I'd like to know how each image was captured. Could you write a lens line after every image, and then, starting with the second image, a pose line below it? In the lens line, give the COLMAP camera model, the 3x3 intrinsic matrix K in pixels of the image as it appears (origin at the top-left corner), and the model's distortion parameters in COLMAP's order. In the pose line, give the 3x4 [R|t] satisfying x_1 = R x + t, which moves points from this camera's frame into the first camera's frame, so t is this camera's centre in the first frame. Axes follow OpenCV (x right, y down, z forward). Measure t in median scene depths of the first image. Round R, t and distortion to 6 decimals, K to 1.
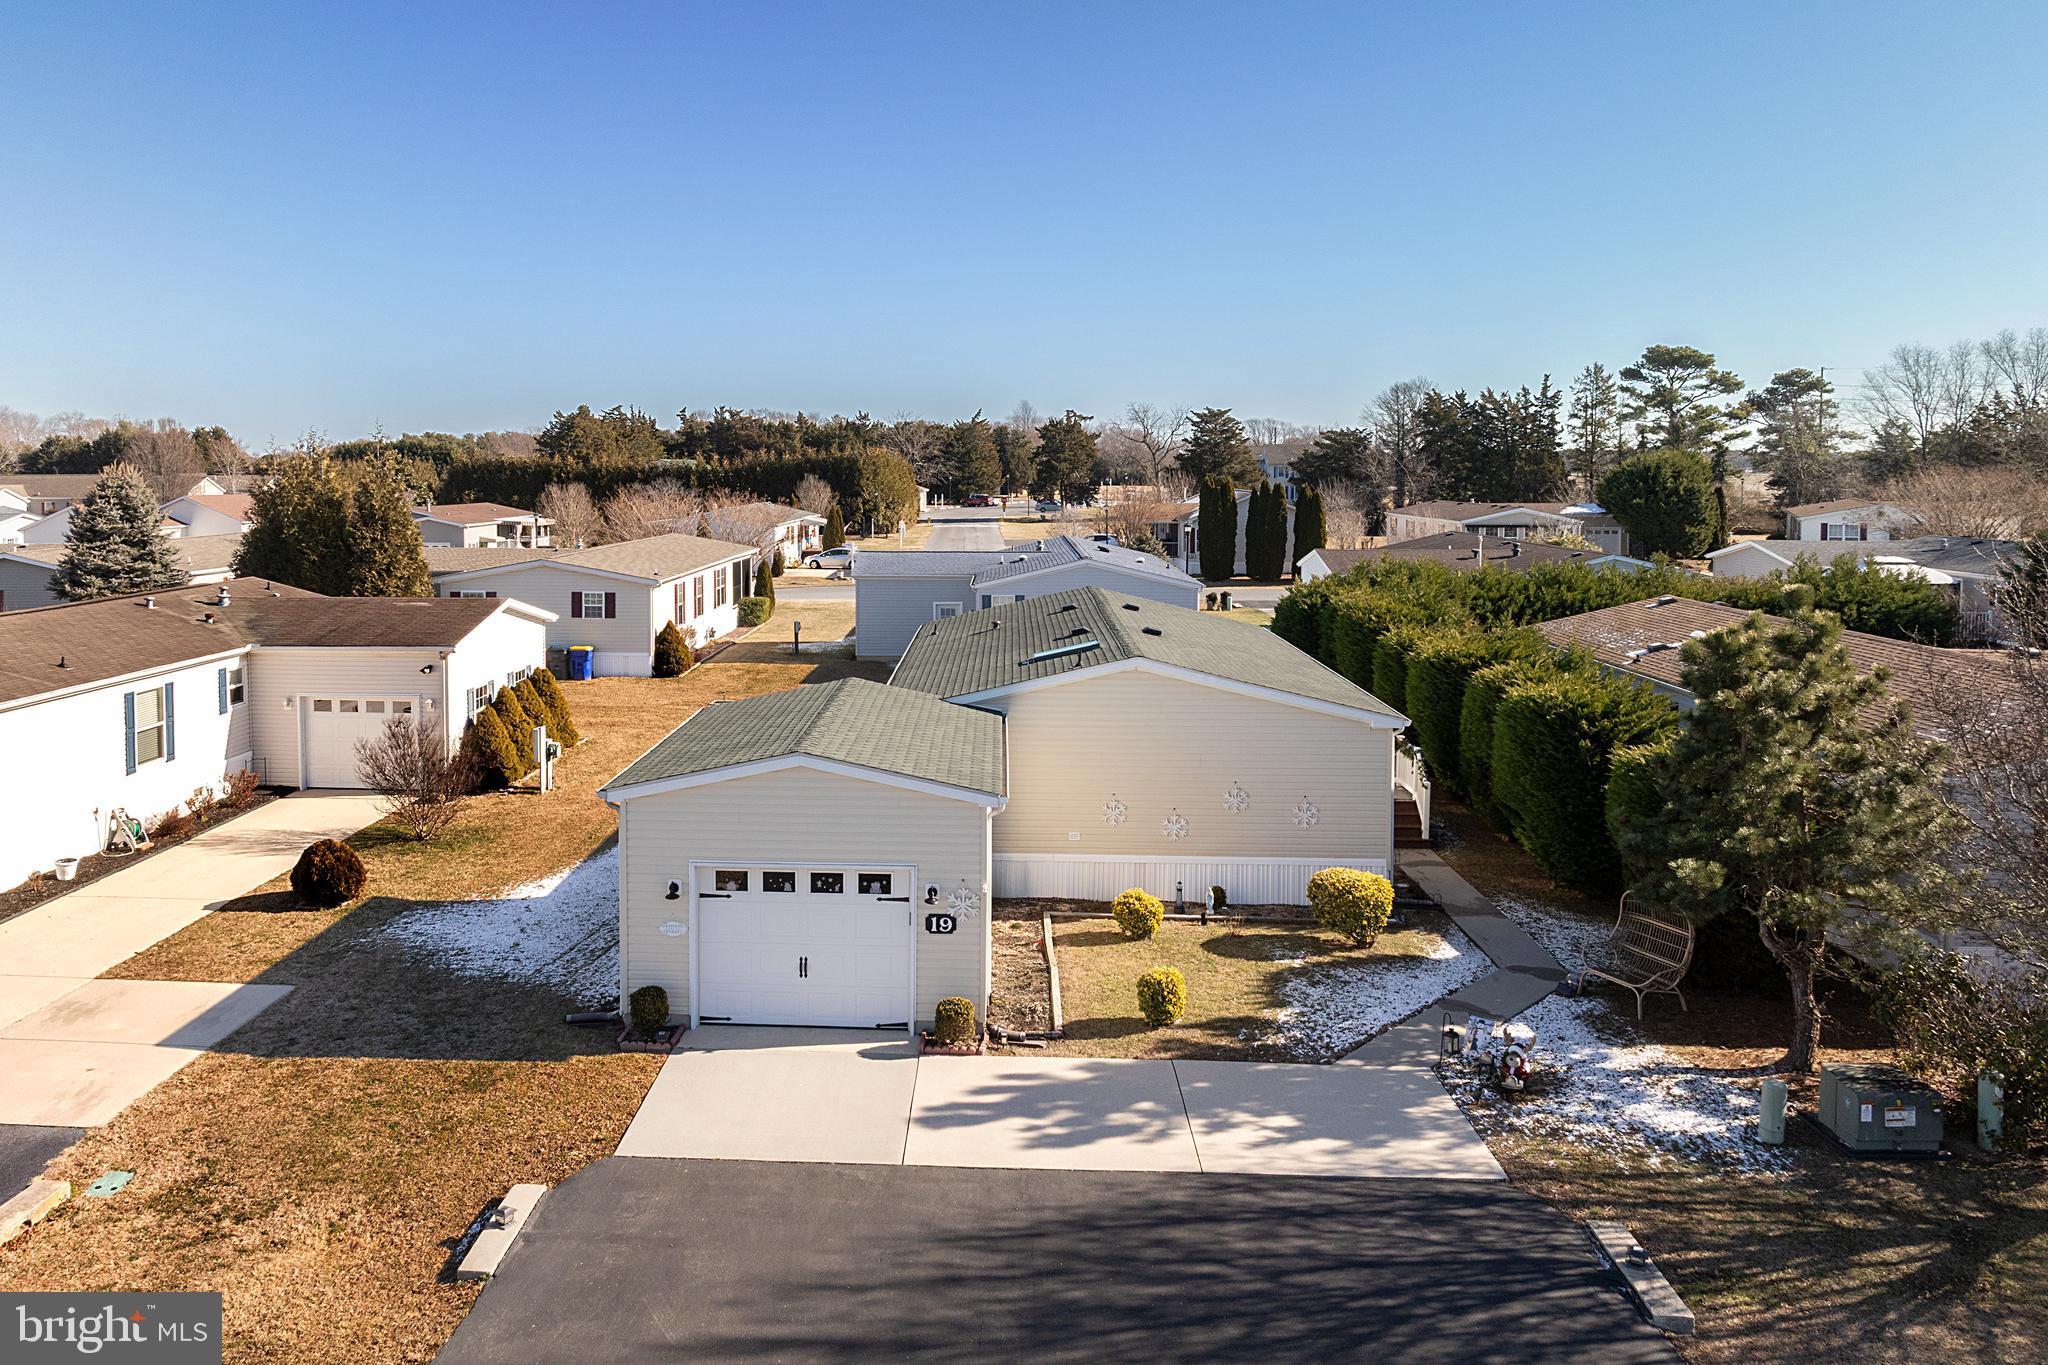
lens RADIAL K [[1483.7, 0, 875.8], [0, 1483.7, 674.9], [0, 0, 1]] dist [-0.049500, 0.001926]
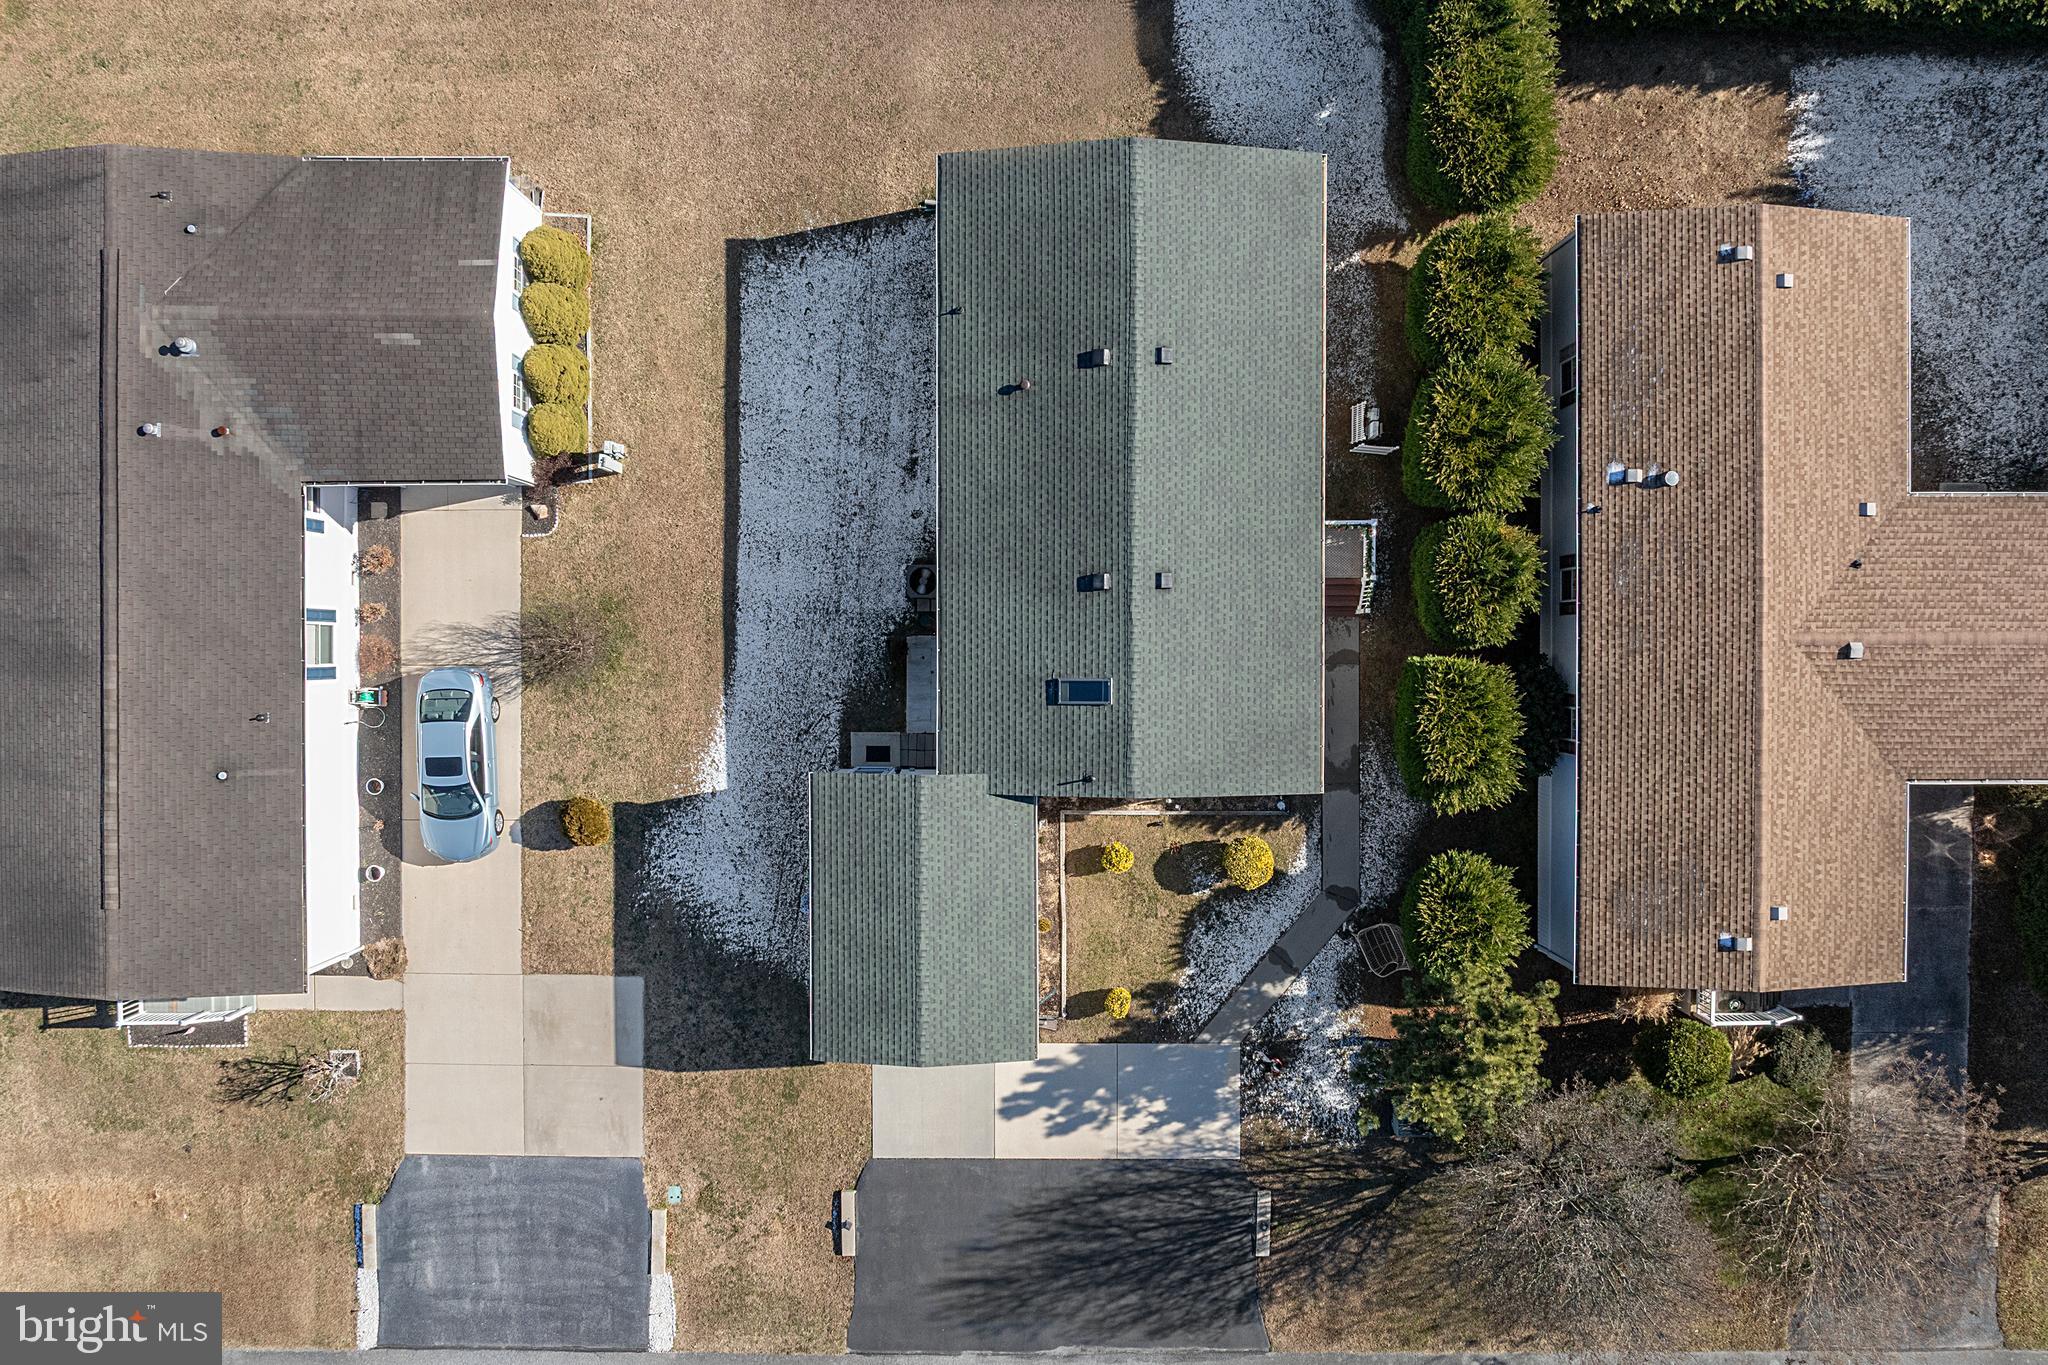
lens RADIAL K [[1458.3, 0, 1020.0], [0, 1458.3, 664.0], [0, 0, 1]] dist [-0.035167, 0.000613]
pose [[0.995605, -0.093648, -0.000595, 0.123717], [0.012140, 0.122760, 0.992362, -1.966310], [-0.092860, -0.988008, 0.123358, 1.384739]]
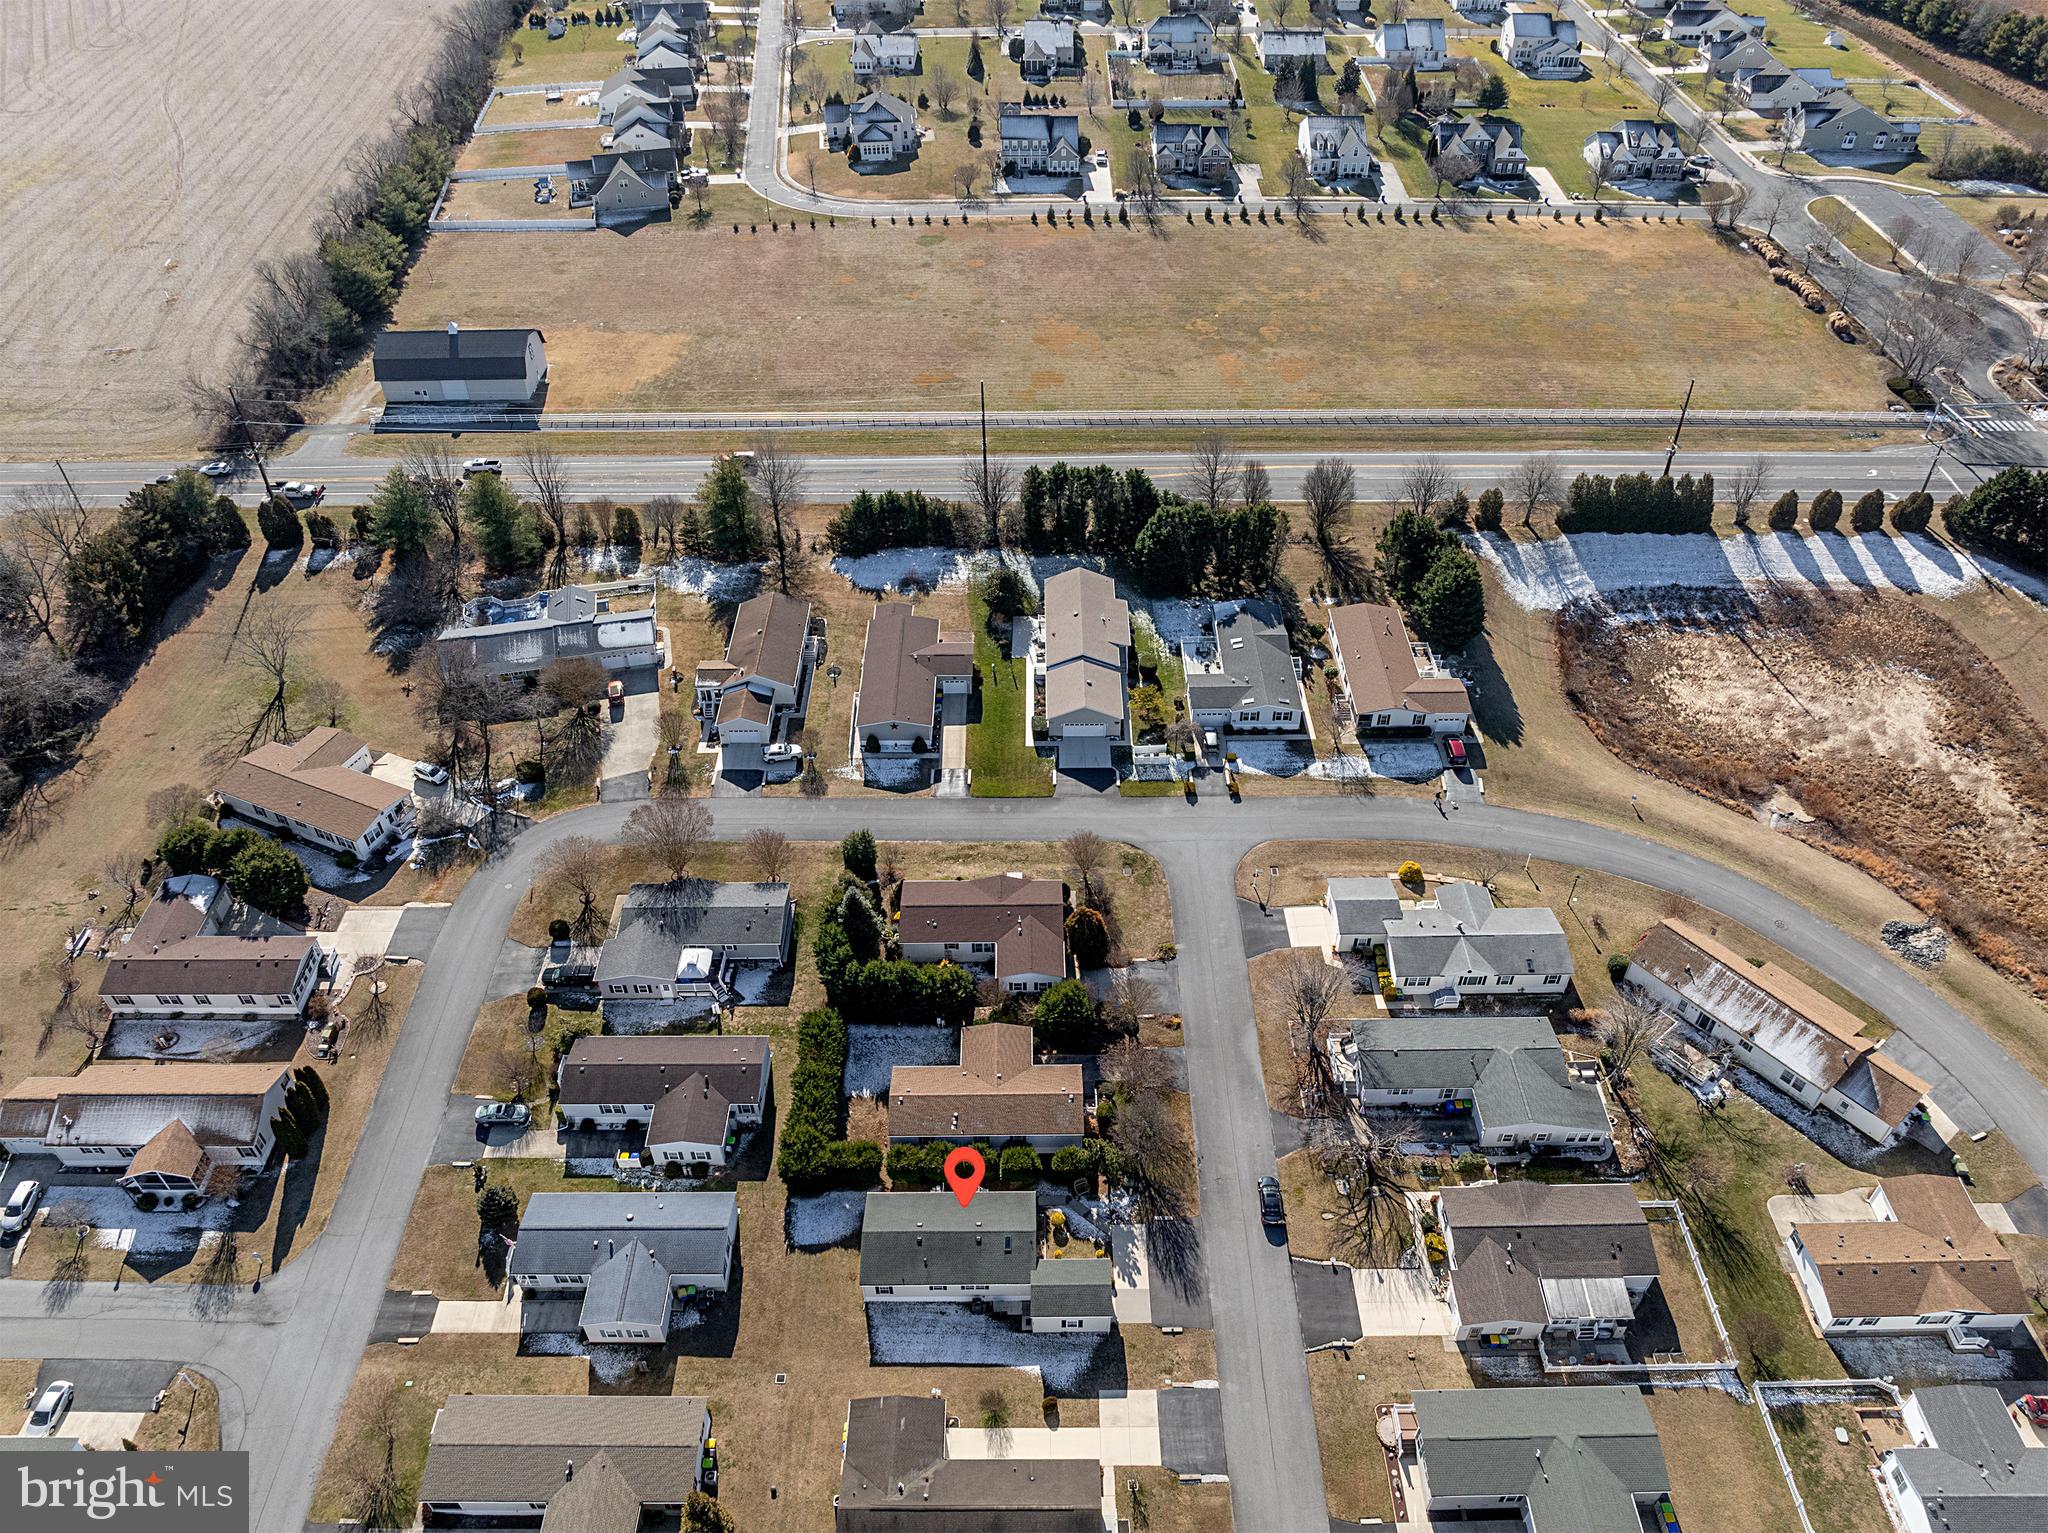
lens RADIAL K [[1497.5, 0, 1024.0], [0, 1497.5, 766.5], [0, 0, 1]] dist [-0.055109, 0.030170]
pose [[-0.094877, -0.648122, 0.755603, -3.902892], [0.151397, 0.740803, 0.654438, -6.678629], [-0.983909, 0.176487, 0.027838, 0.868998]]
